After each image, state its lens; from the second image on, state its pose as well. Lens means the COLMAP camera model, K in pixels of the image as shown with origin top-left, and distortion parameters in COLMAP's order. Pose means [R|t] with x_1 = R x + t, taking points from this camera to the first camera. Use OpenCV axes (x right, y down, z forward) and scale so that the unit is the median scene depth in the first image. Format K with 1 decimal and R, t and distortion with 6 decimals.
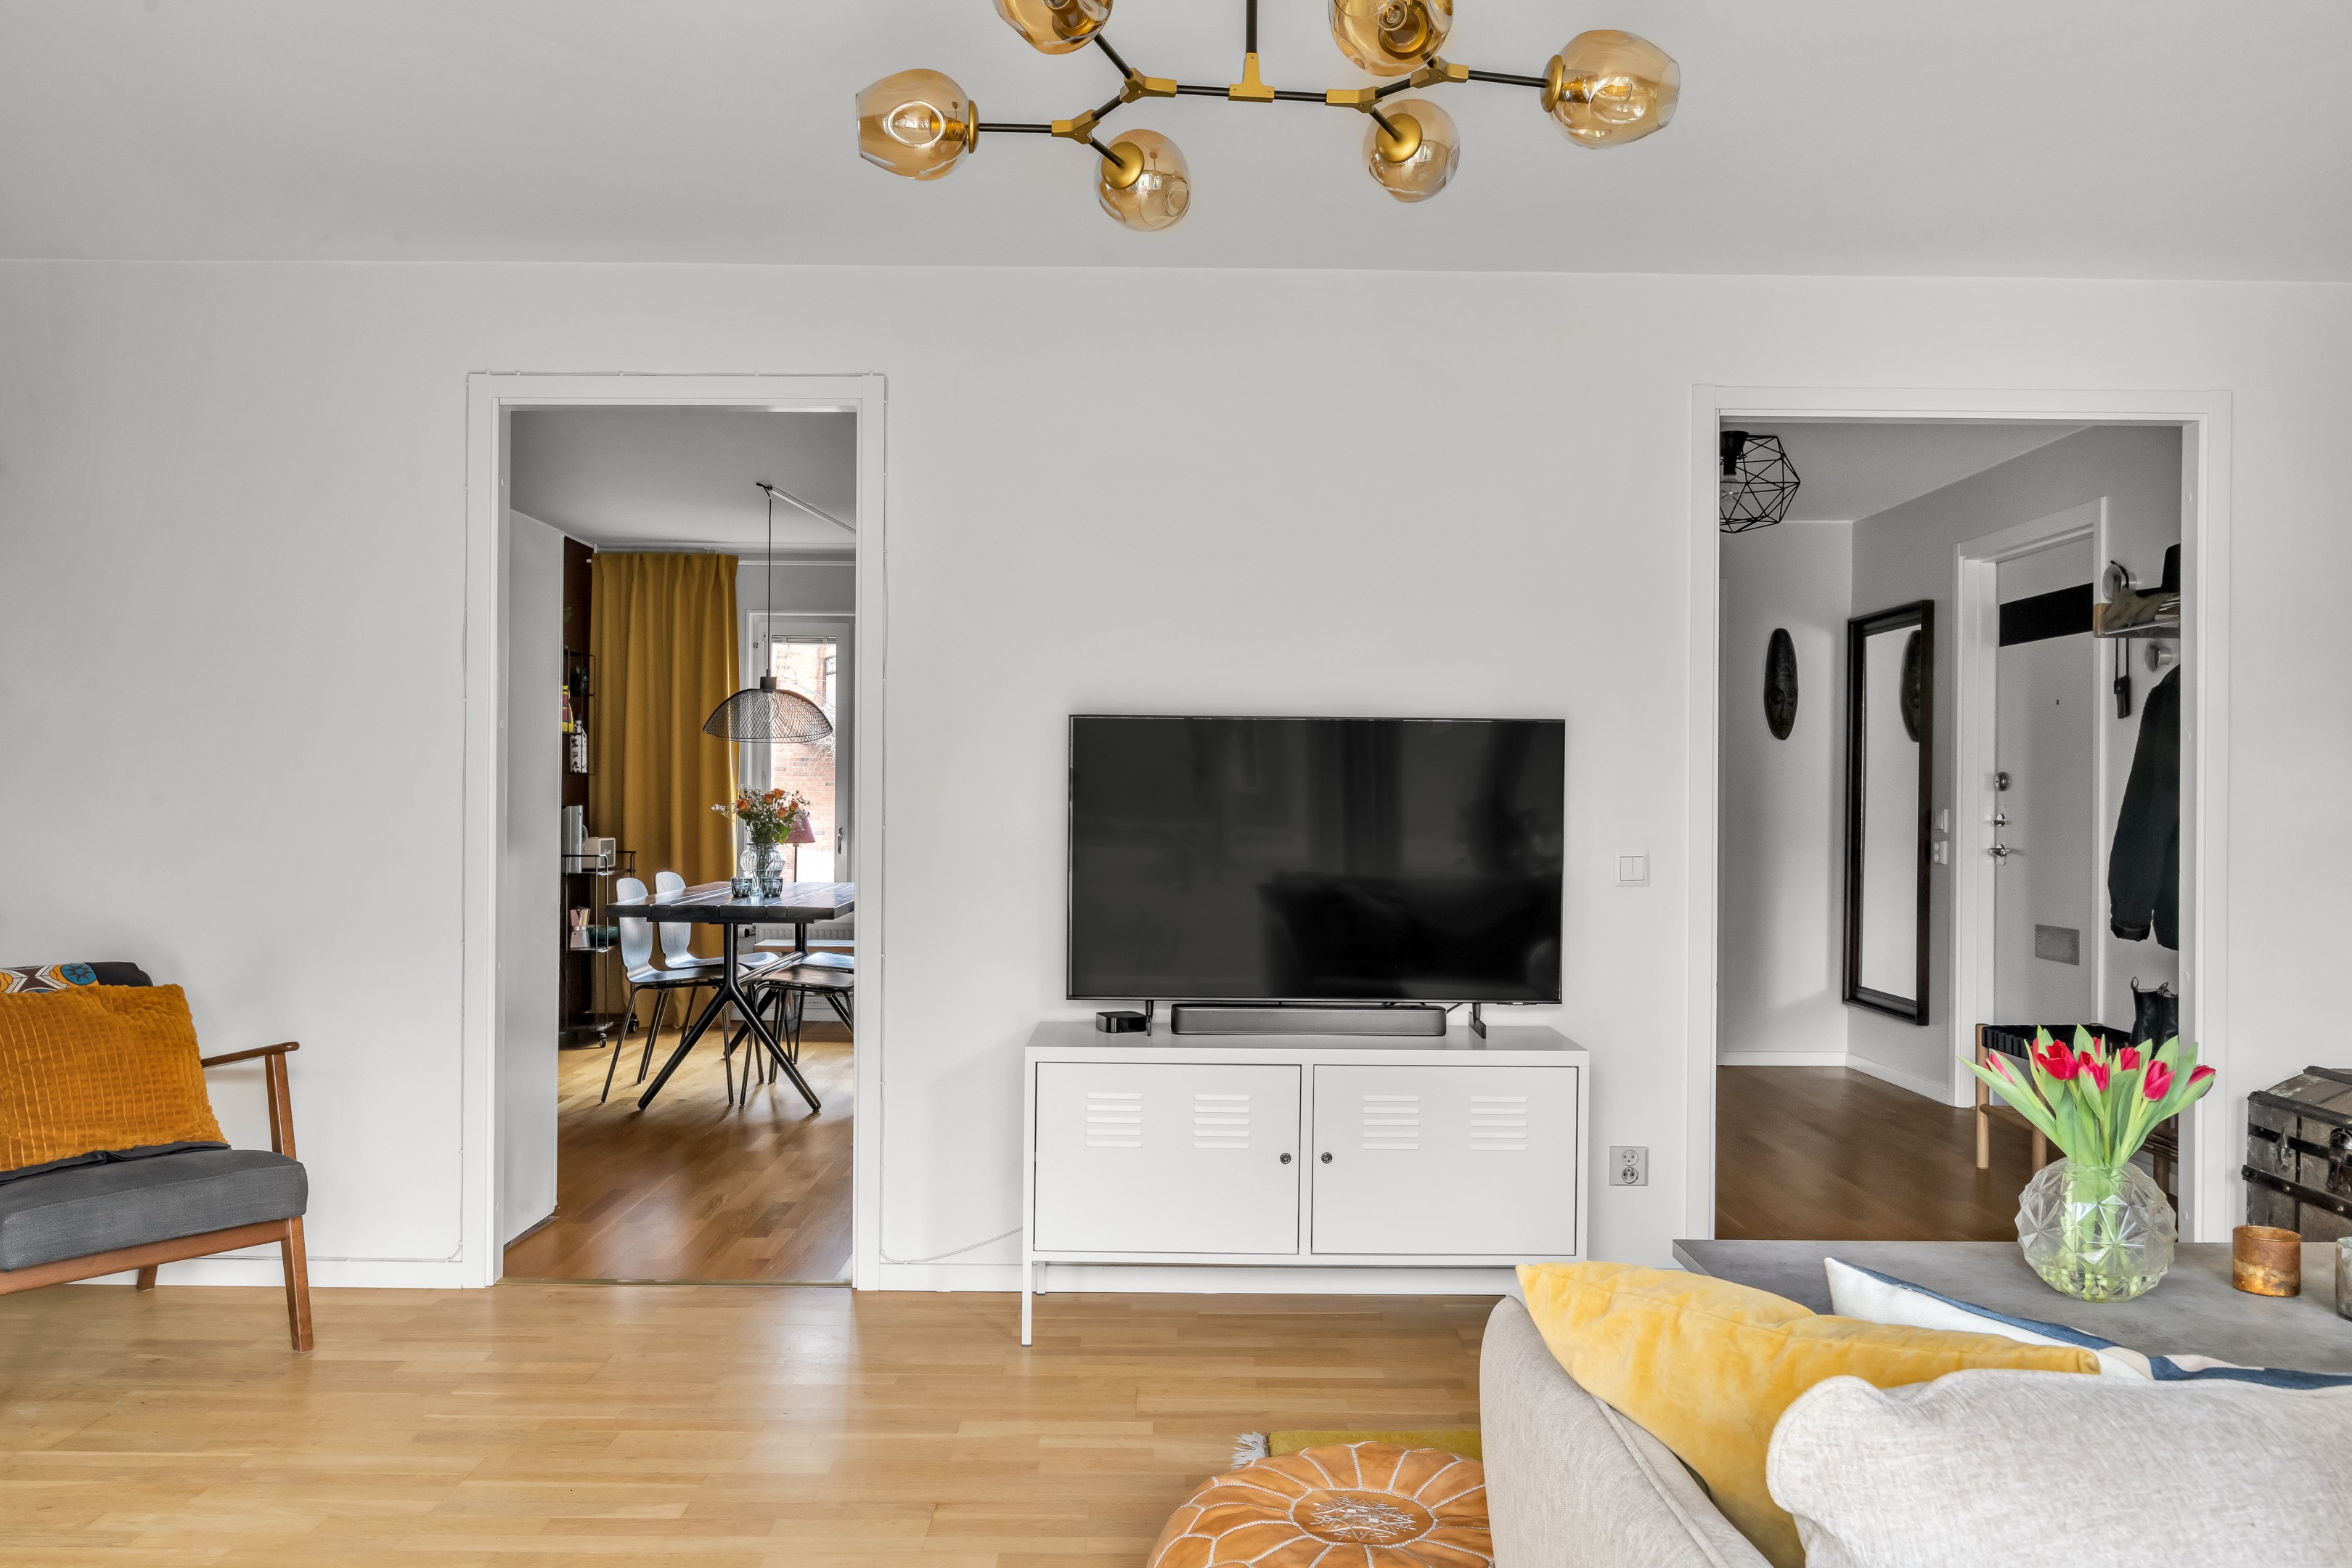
lens RADIAL K [[1836.4, 0, 1170.6], [0, 1836.4, 788.5], [0, 0, 1]] dist [0.008756, -0.002846]
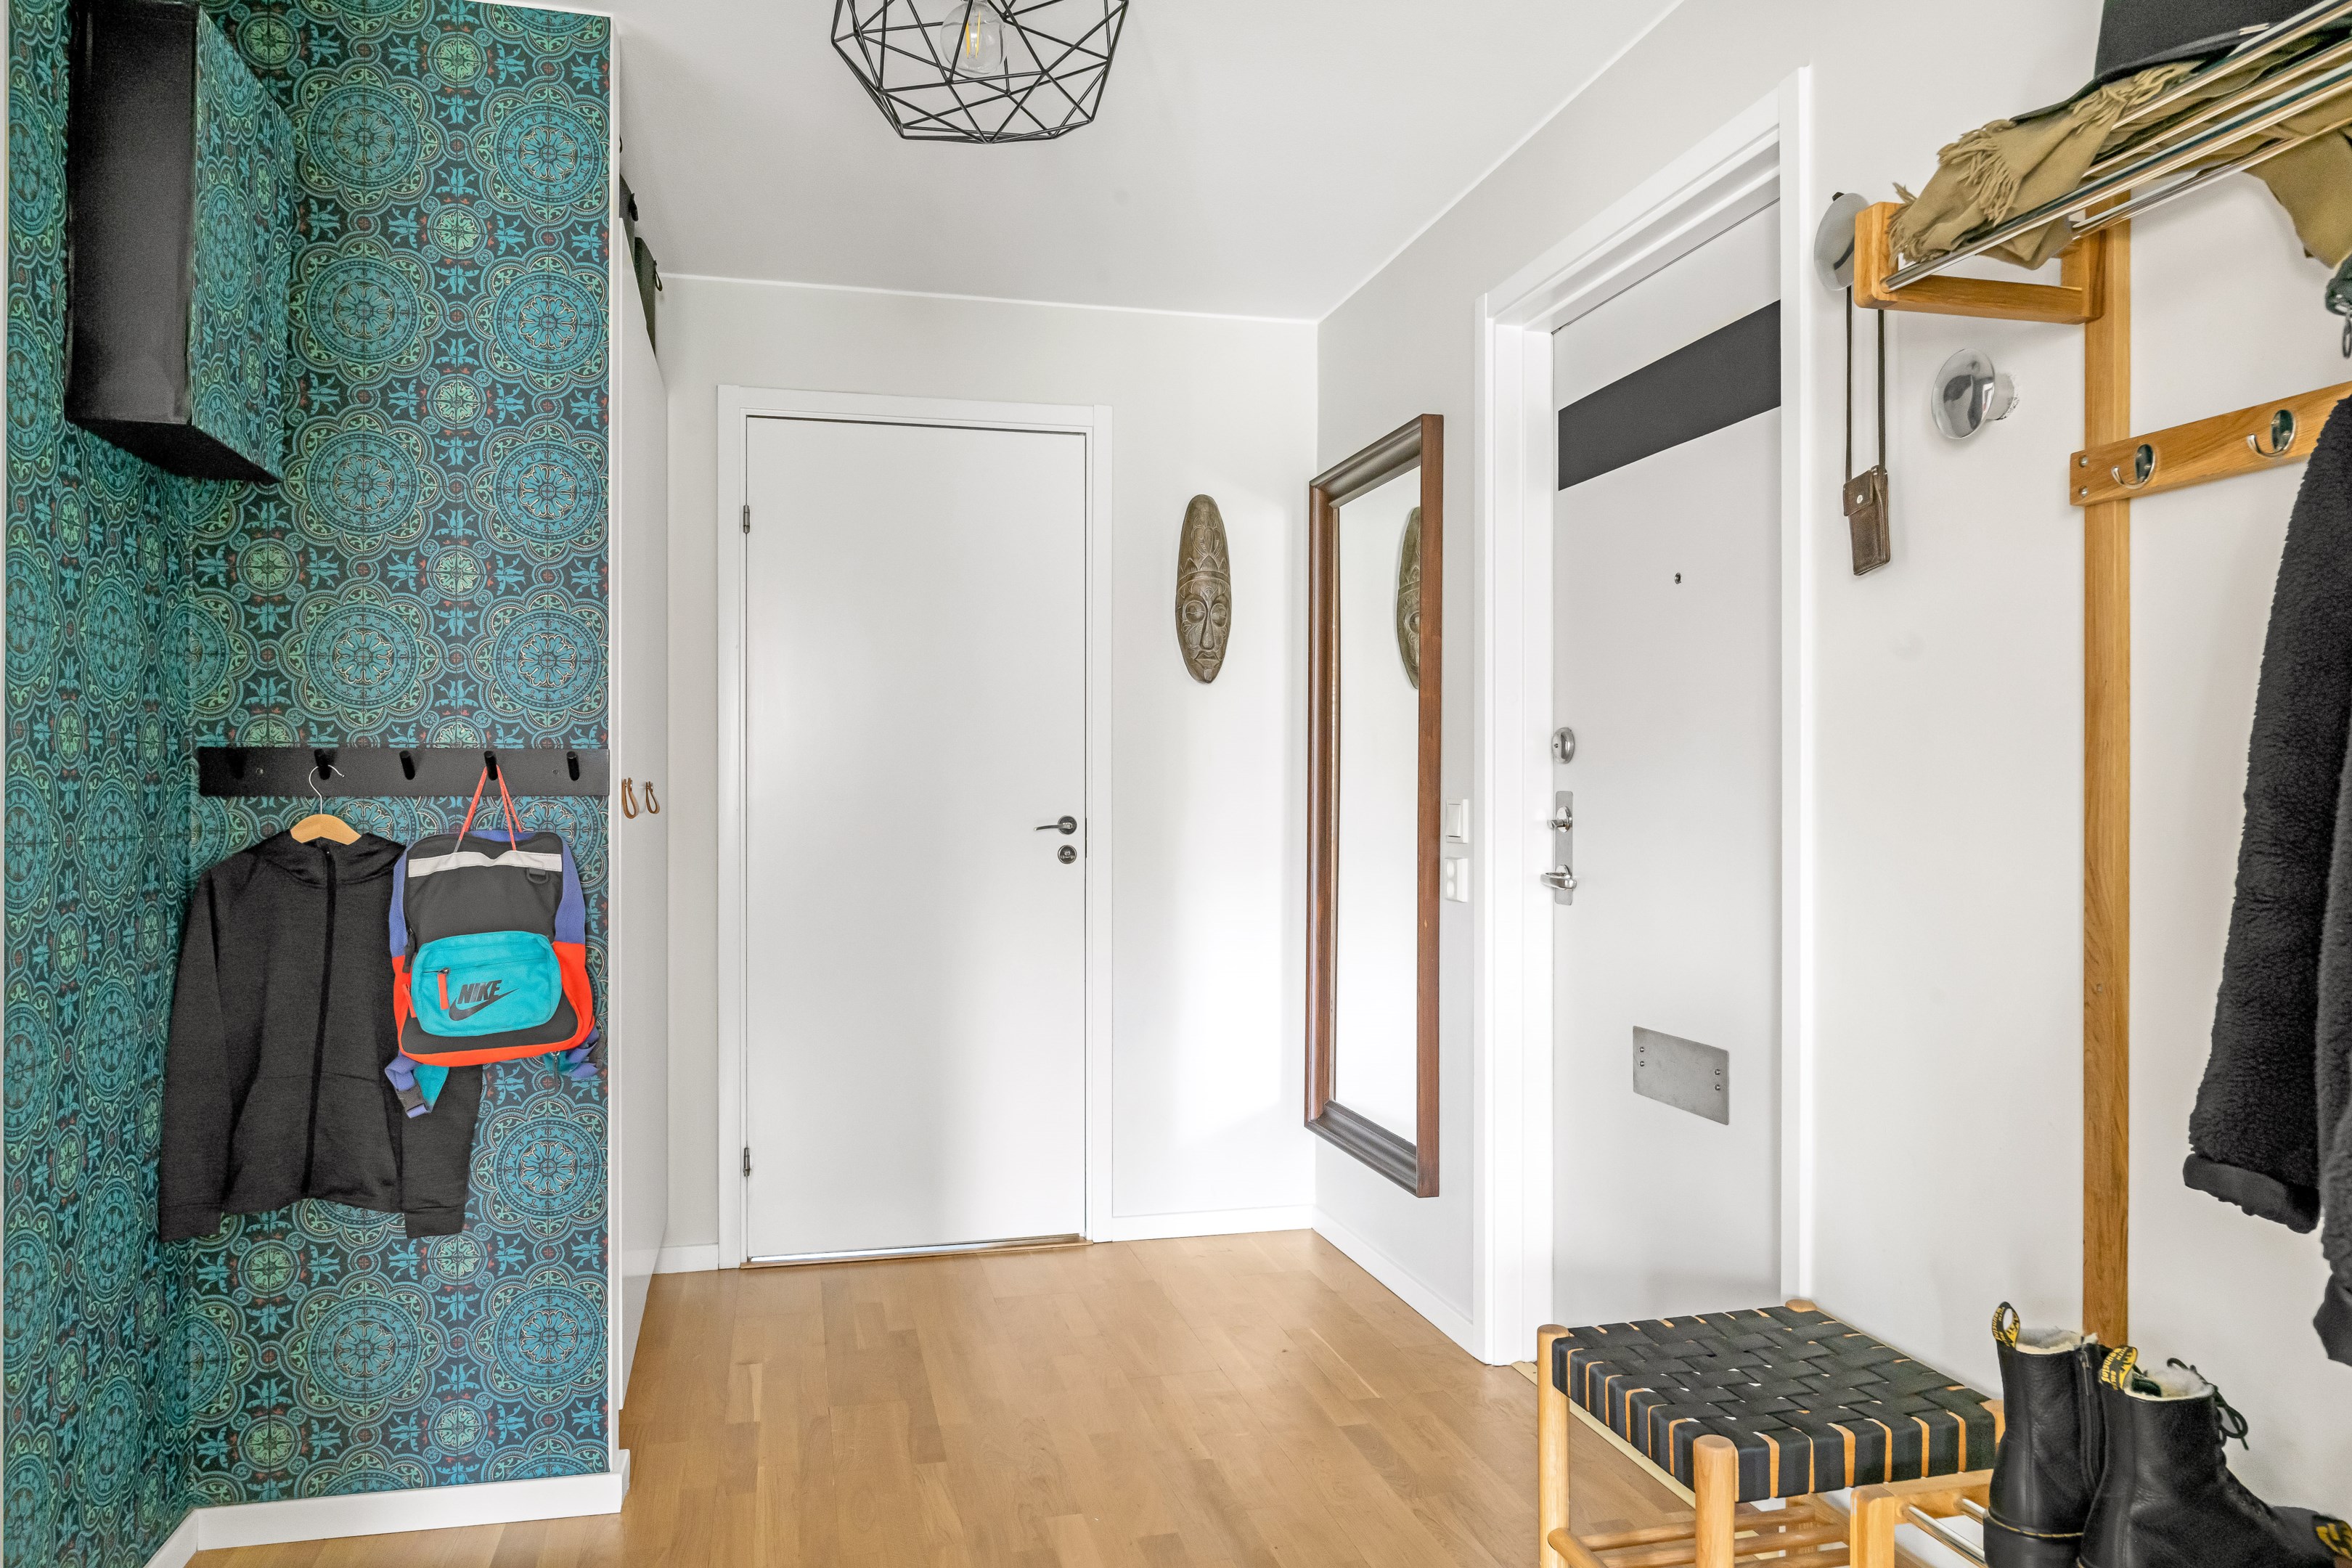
lens RADIAL K [[1677.6, 0, 1175.0], [0, 1677.6, 787.6], [0, 0, 1]] dist [0.003208, 0.001564]
pose [[0.974573, -0.005507, 0.224000, 0.226122], [0.005236, 0.999985, 0.001804, 0.006603], [-0.224007, -0.000585, 0.974587, 0.534202]]
